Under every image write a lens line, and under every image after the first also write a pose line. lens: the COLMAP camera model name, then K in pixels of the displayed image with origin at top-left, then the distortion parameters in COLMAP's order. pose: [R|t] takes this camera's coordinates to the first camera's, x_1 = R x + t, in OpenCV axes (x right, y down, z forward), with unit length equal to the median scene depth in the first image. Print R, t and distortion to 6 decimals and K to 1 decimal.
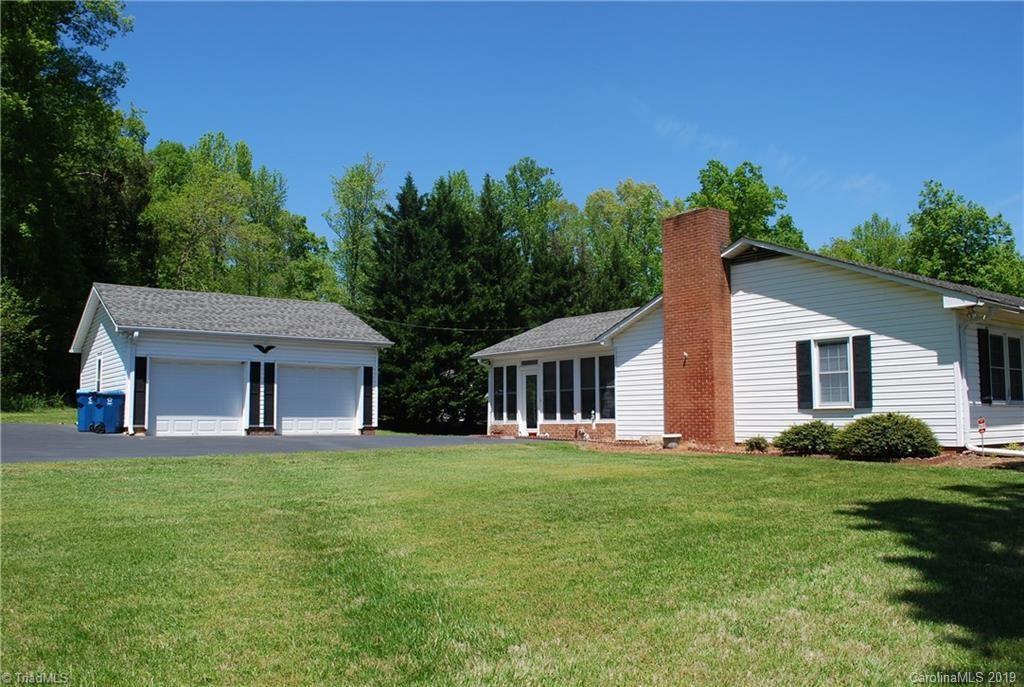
lens RADIAL K [[814.8, 0, 510.6], [0, 814.8, 345.3], [0, 0, 1]] dist [-0.082623, 0.010873]
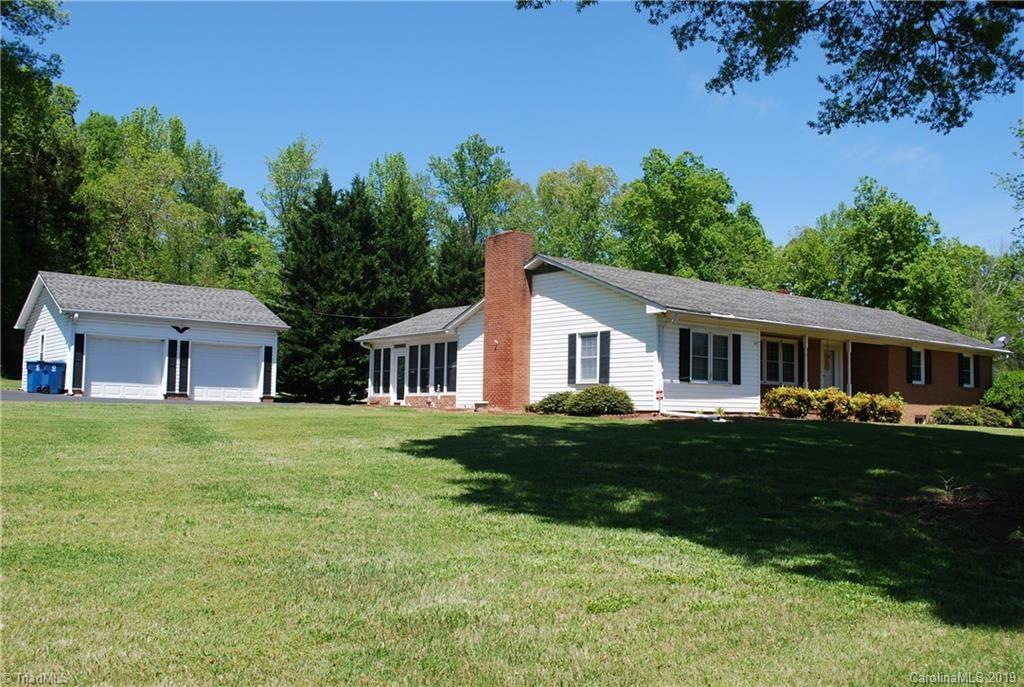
lens RADIAL K [[915.8, 0, 511.3], [0, 915.8, 344.5], [0, 0, 1]] dist [-0.075985, 0.014951]
pose [[0.999217, 0.023744, 0.031645, 0.151591], [-0.024241, 0.999587, 0.015425, -0.006218], [-0.031266, -0.016180, 0.999380, -0.385110]]
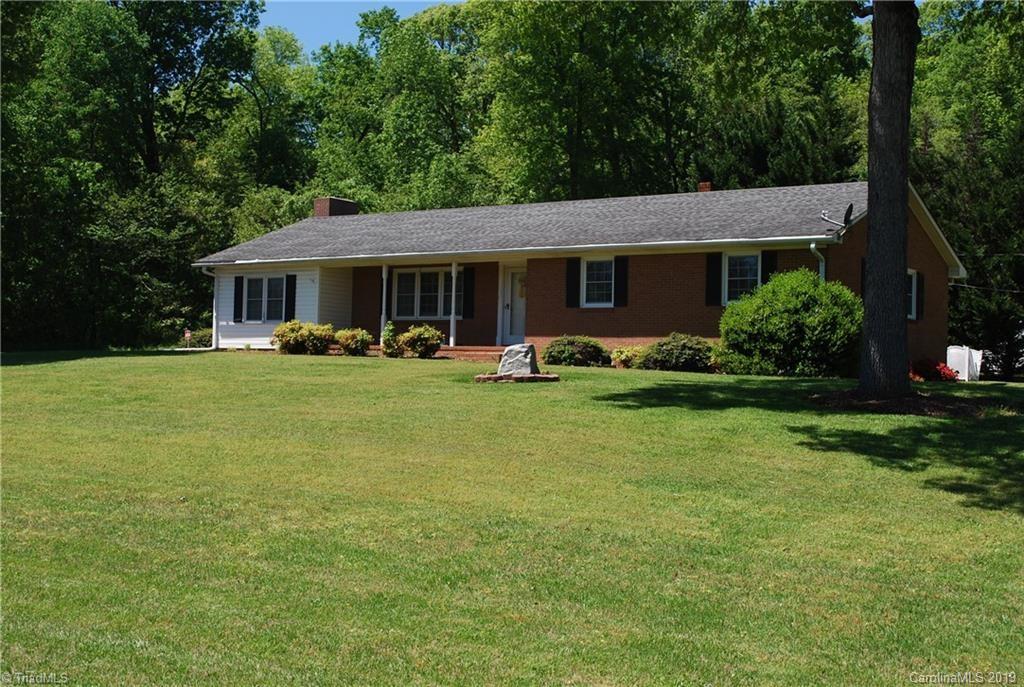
lens RADIAL K [[1362.2, 0, 506.1], [0, 1362.2, 345.3], [0, 0, 1]] dist [-0.036222, 0.000000]
pose [[0.314709, -0.014576, -0.949076, 2.146981], [0.055835, 0.998435, 0.003180, 0.089314], [0.947545, -0.053992, 0.315030, 0.403965]]
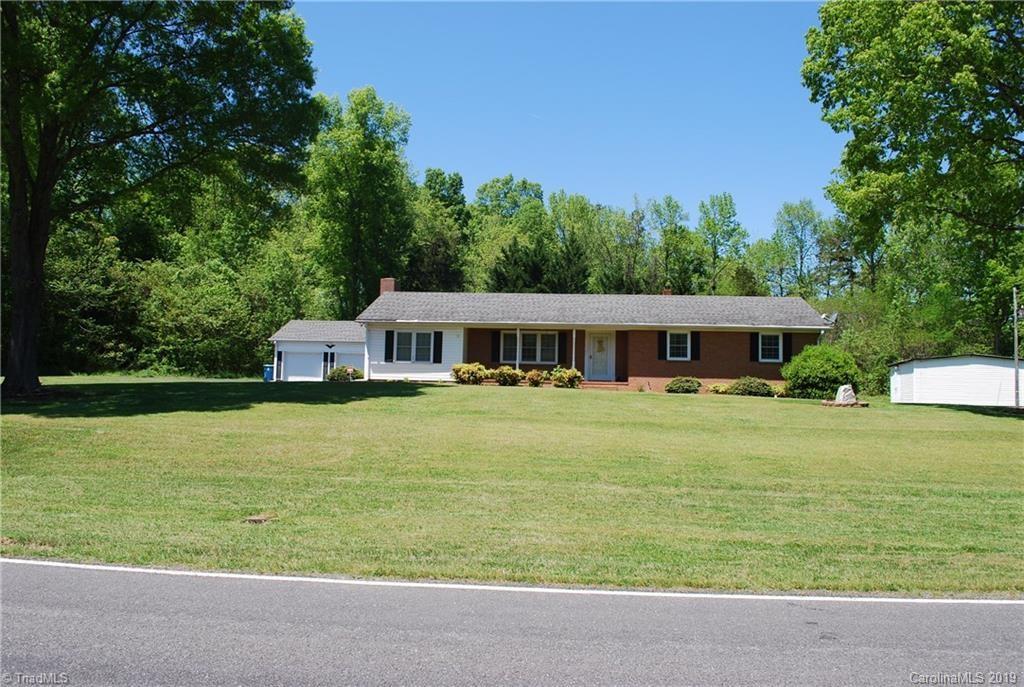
lens RADIAL K [[814.8, 0, 513.8], [0, 814.8, 350.9], [0, 0, 1]] dist [-0.082623, 0.010873]
pose [[0.751910, -0.024080, -0.658826, 1.559054], [0.031578, 0.999501, -0.000491, 0.033460], [0.658509, -0.020435, 0.752296, -0.361814]]
